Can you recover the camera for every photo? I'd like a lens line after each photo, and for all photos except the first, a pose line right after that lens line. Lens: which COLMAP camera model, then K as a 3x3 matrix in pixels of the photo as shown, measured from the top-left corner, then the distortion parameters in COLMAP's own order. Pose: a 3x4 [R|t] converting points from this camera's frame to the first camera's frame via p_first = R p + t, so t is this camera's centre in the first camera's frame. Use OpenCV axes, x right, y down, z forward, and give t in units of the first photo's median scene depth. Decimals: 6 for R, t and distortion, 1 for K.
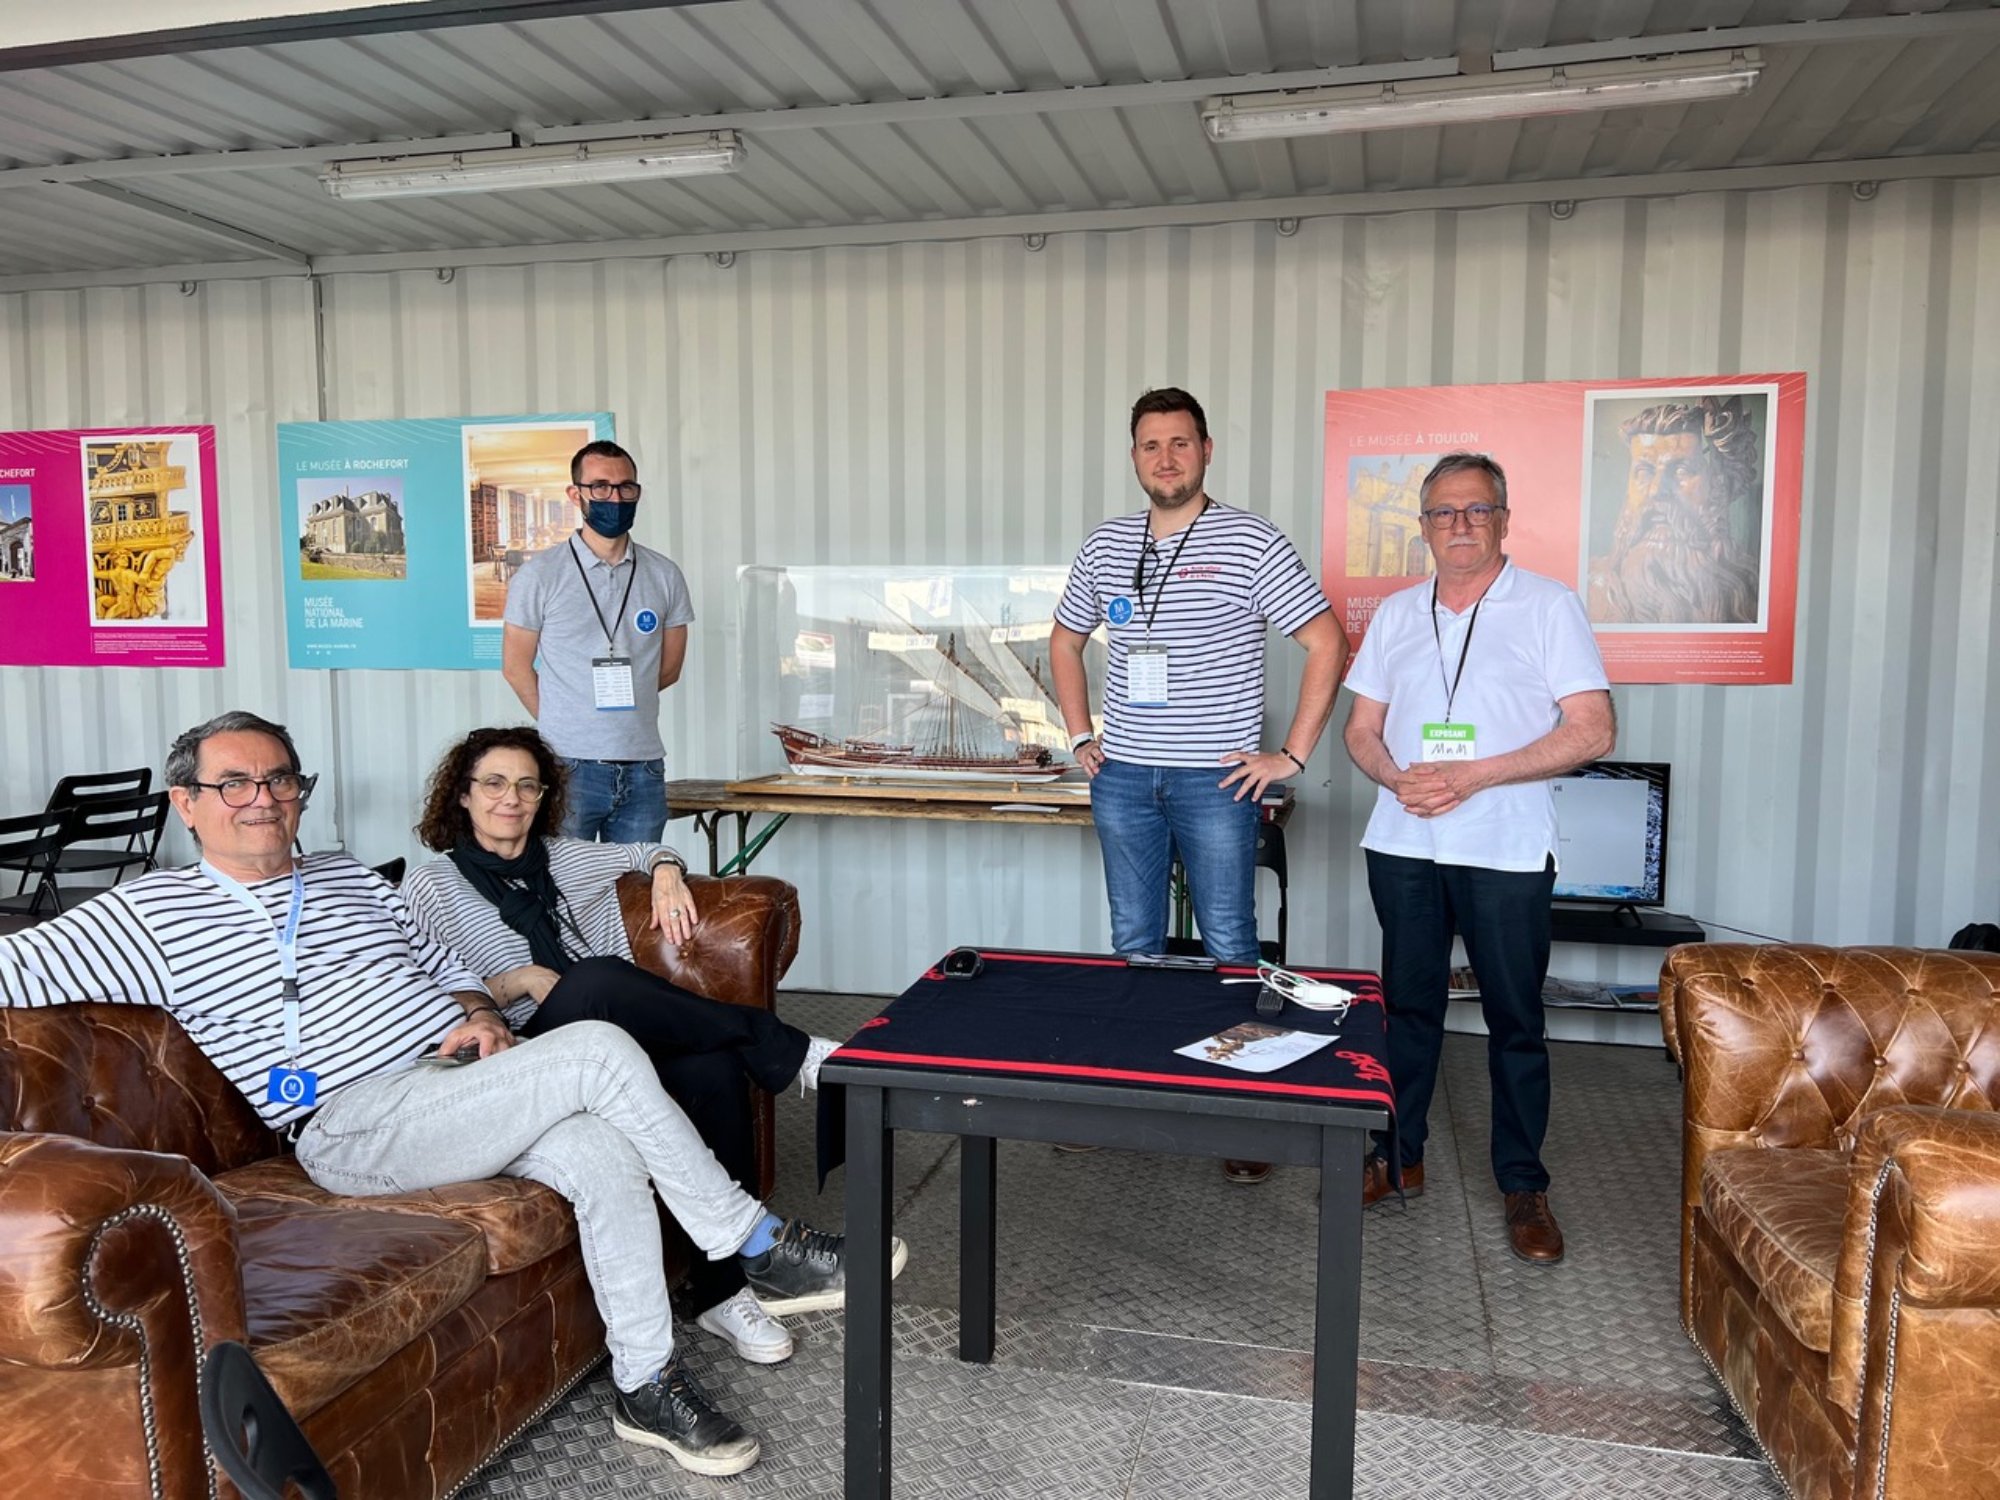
lens RADIAL K [[1523.1, 0, 999.2], [0, 1523.1, 748.3], [0, 0, 1]] dist [-0.002958, -0.002471]
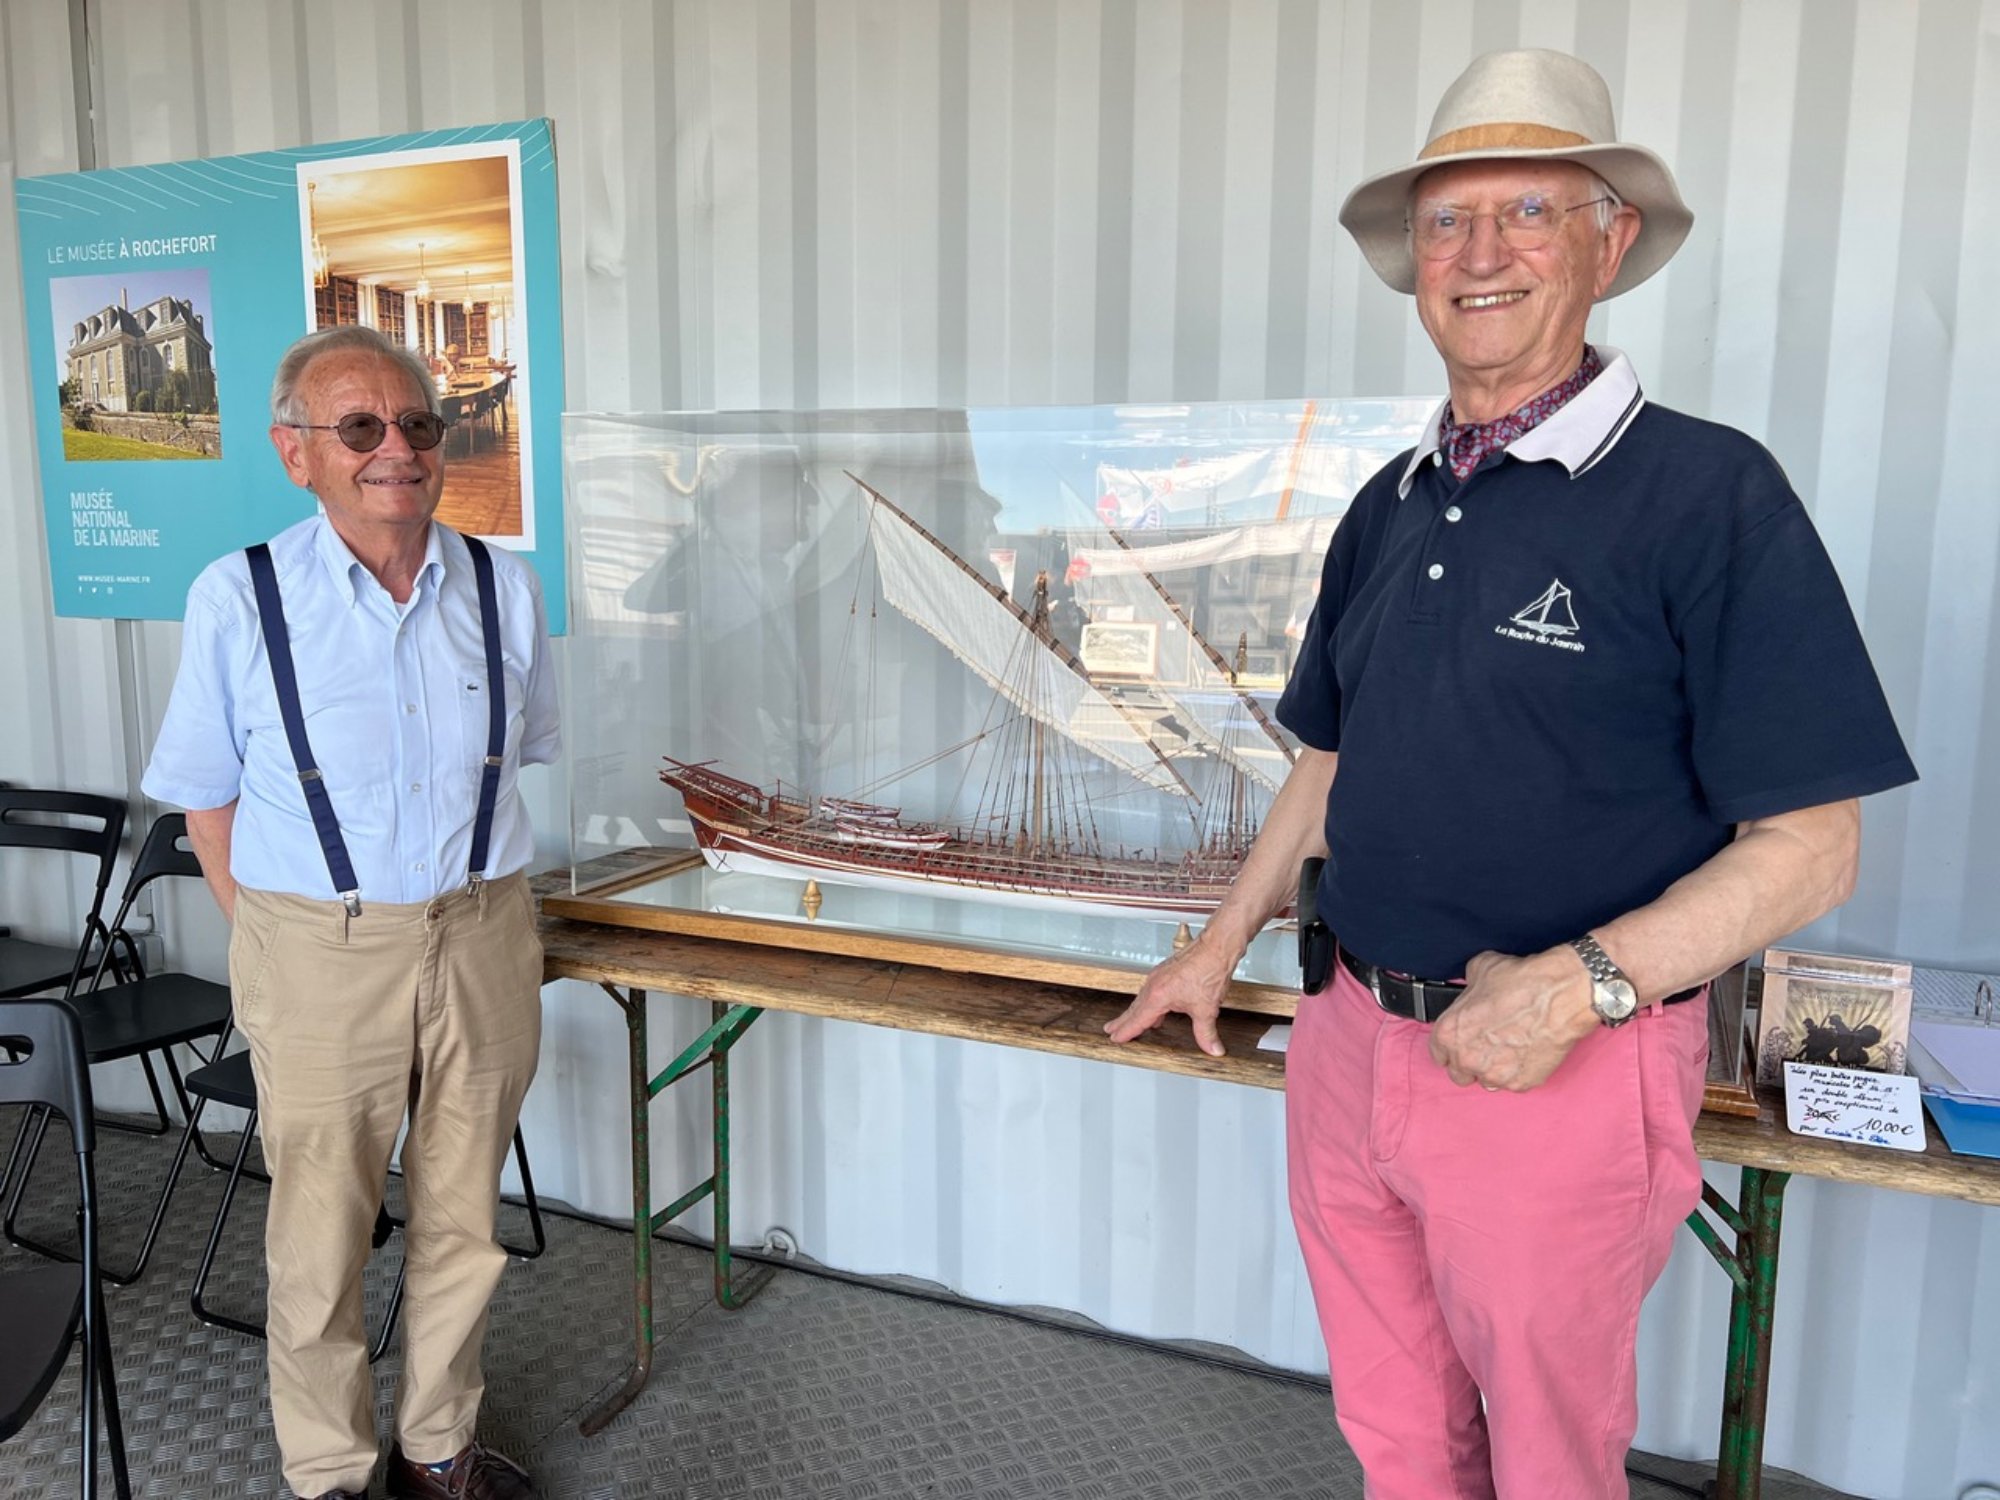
lens RADIAL K [[1523.1, 0, 999.4], [0, 1523.1, 745.7], [0, 0, 1]] dist [-0.002958, -0.002471]
pose [[0.988218, 0.027974, -0.150475, -0.026765], [-0.019140, 0.998025, 0.059835, -0.045921], [0.151851, -0.056250, 0.986802, 0.494225]]
